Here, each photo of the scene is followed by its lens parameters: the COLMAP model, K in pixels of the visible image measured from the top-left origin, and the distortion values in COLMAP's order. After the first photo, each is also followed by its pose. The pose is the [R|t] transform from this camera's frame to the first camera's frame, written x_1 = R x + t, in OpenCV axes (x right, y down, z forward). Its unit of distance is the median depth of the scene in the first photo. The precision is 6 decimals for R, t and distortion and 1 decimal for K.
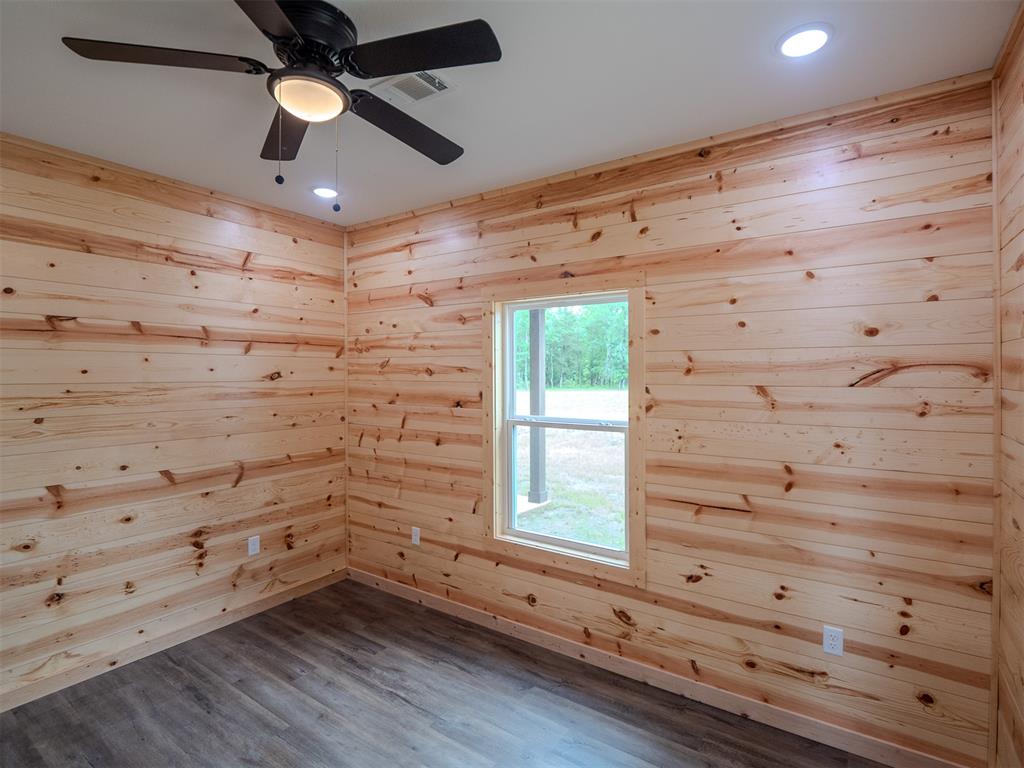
lens RADIAL K [[505.0, 0, 525.6], [0, 505.0, 375.7], [0, 0, 1]] dist [-0.003075, -0.005565]
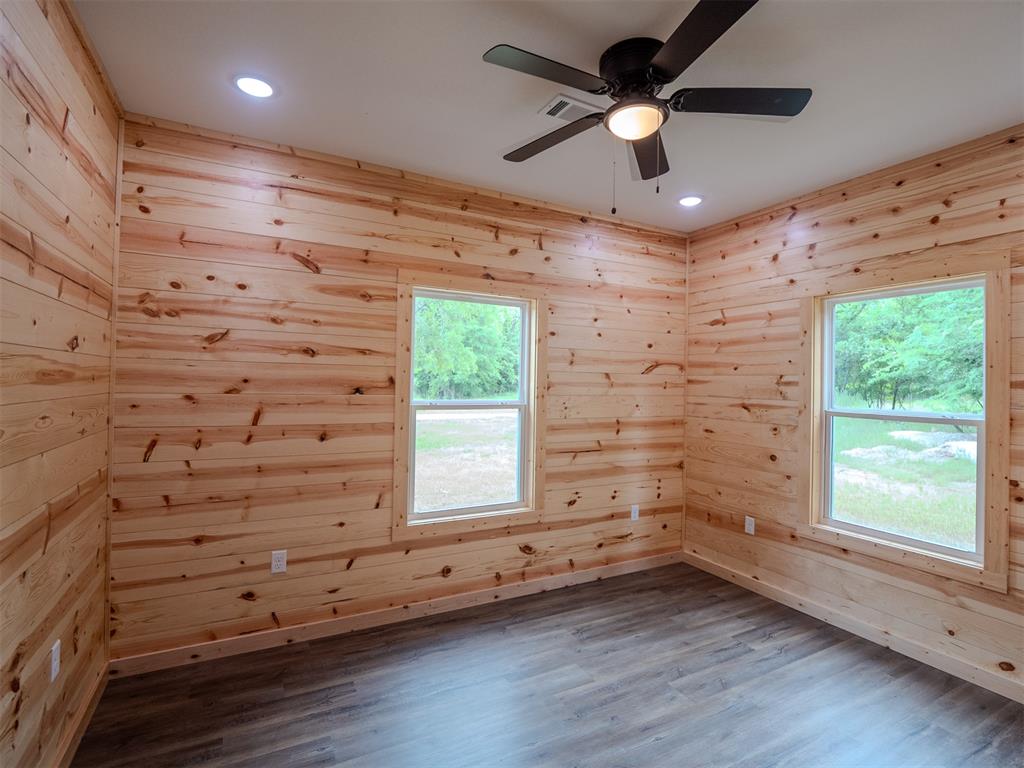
lens RADIAL K [[505.0, 0, 525.6], [0, 505.0, 375.7], [0, 0, 1]] dist [-0.003075, -0.005565]
pose [[0.468695, 0.019352, 0.883148, -0.902032], [-0.013538, 0.999800, -0.014723, 0.045727], [-0.883256, -0.005056, 0.468863, 0.370171]]
